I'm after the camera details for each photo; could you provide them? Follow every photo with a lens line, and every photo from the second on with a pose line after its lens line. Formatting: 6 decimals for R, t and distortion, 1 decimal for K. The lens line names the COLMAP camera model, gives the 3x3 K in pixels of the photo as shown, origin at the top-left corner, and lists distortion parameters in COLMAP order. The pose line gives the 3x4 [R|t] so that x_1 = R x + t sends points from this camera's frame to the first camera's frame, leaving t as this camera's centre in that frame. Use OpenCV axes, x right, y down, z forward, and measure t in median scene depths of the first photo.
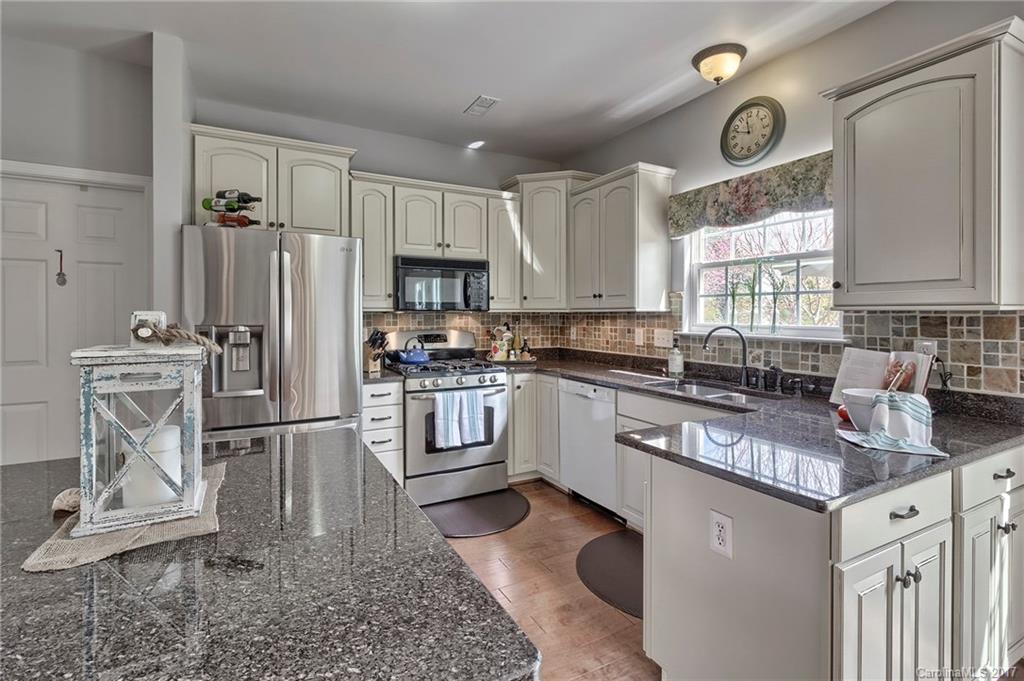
lens RADIAL K [[474.6, 0, 497.5], [0, 474.6, 316.8], [0, 0, 1]] dist [0.002074, -0.000172]
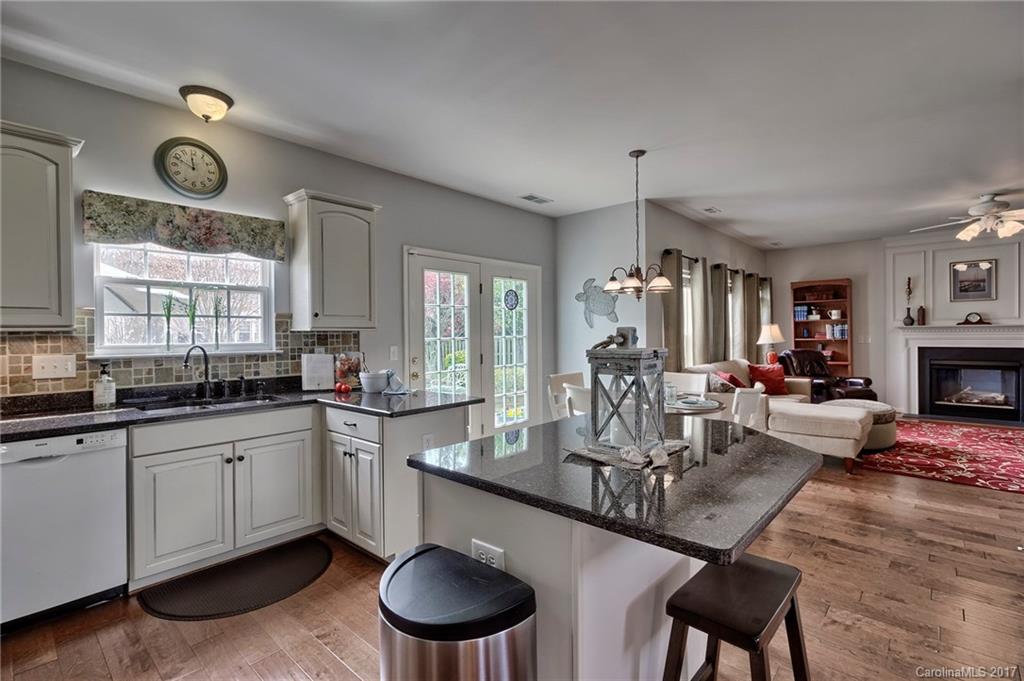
lens RADIAL K [[474.6, 0, 511.4], [0, 474.6, 339.5], [0, 0, 1]] dist [0.002074, -0.000172]
pose [[-0.356048, -0.008235, 0.934431, -0.655387], [0.015998, 0.999761, 0.014907, 0.002112], [-0.934331, 0.020256, -0.355831, 0.611047]]
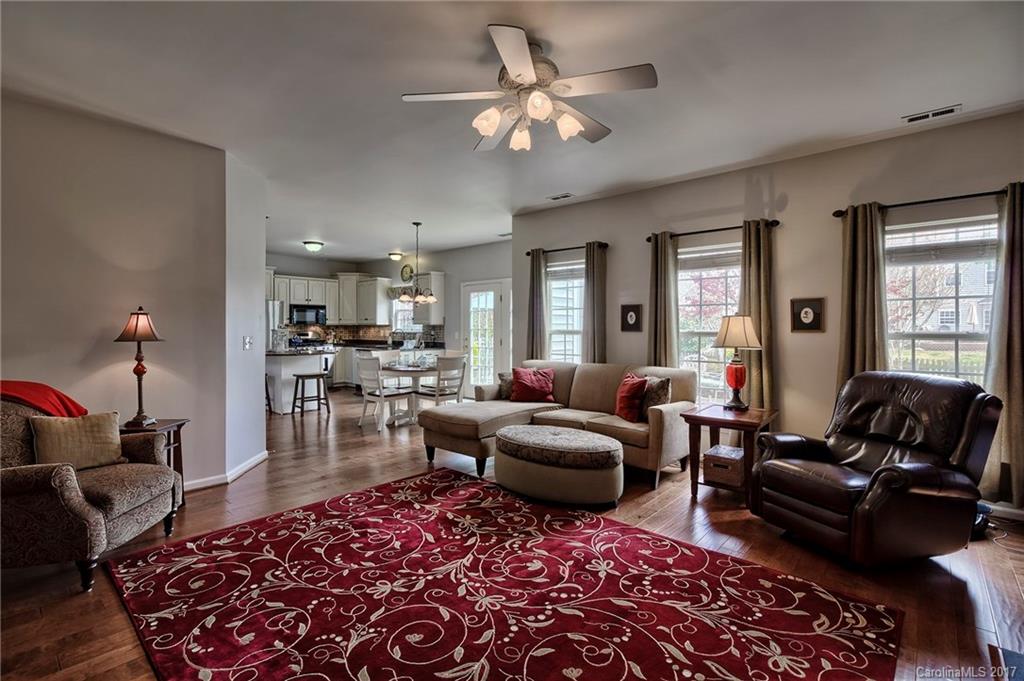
lens RADIAL K [[474.6, 0, 513.1], [0, 474.6, 323.3], [0, 0, 1]] dist [0.002074, -0.000172]
pose [[0.929261, 0.004522, 0.369396, -0.031378], [0.000391, 0.999913, -0.013223, 0.021069], [-0.369424, 0.012432, 0.929178, -2.218811]]
